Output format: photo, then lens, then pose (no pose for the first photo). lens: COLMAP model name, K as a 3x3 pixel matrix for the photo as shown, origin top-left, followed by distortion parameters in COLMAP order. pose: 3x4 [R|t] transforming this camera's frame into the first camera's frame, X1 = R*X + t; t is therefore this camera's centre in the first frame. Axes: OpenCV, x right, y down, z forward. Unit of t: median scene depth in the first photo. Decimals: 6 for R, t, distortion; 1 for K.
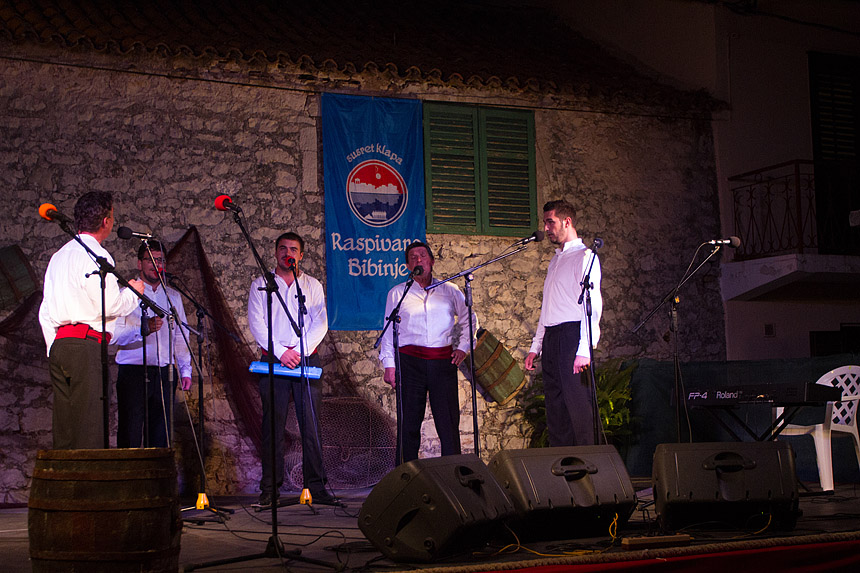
lens RADIAL K [[1329.9, 0, 427.6], [0, 1329.9, 299.6], [0, 0, 1]] dist [-0.012646, 0.115644]
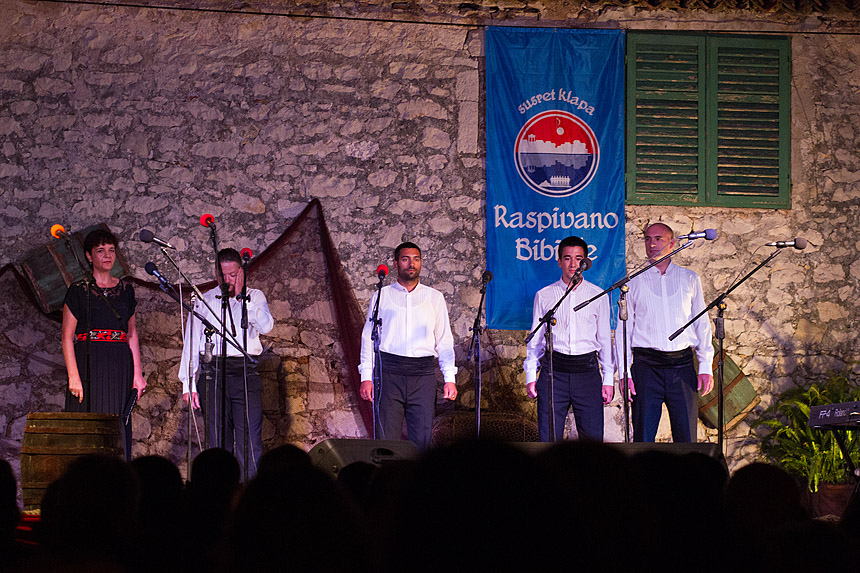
lens RADIAL K [[3271.5, 0, 430.0], [0, 3271.5, 286.5], [0, 0, 1]] dist [-0.084818, -0.286618]
pose [[0.962789, 0.017156, -0.269708, 0.405897], [-0.013359, 0.999784, 0.015909, -0.031803], [0.269923, -0.011714, 0.962811, -0.856810]]
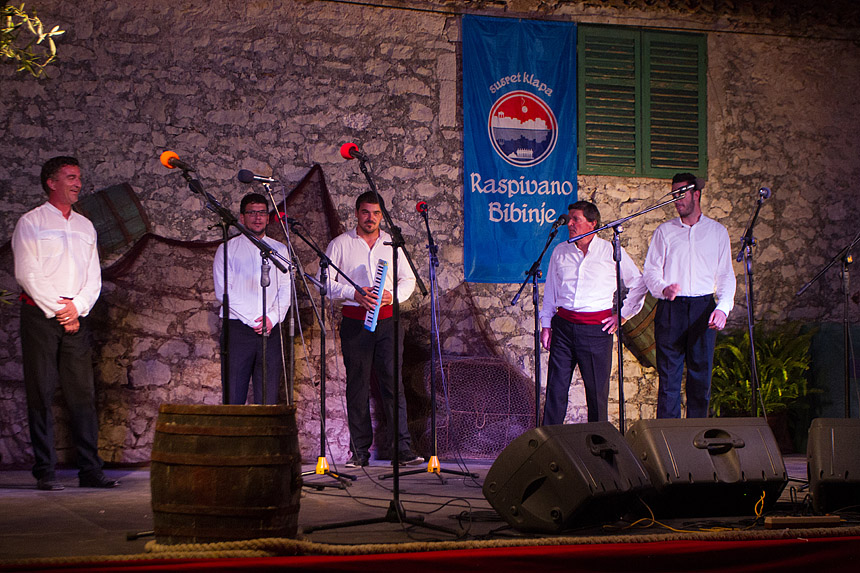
lens RADIAL K [[1590.6, 0, 428.7], [0, 1590.6, 302.1], [0, 0, 1]] dist [0.015089, 0.136691]
pose [[0.994470, 0.022560, -0.102568, 0.010873], [-0.018558, 0.999035, 0.039813, -0.005640], [0.103367, -0.037690, 0.993929, -0.064204]]
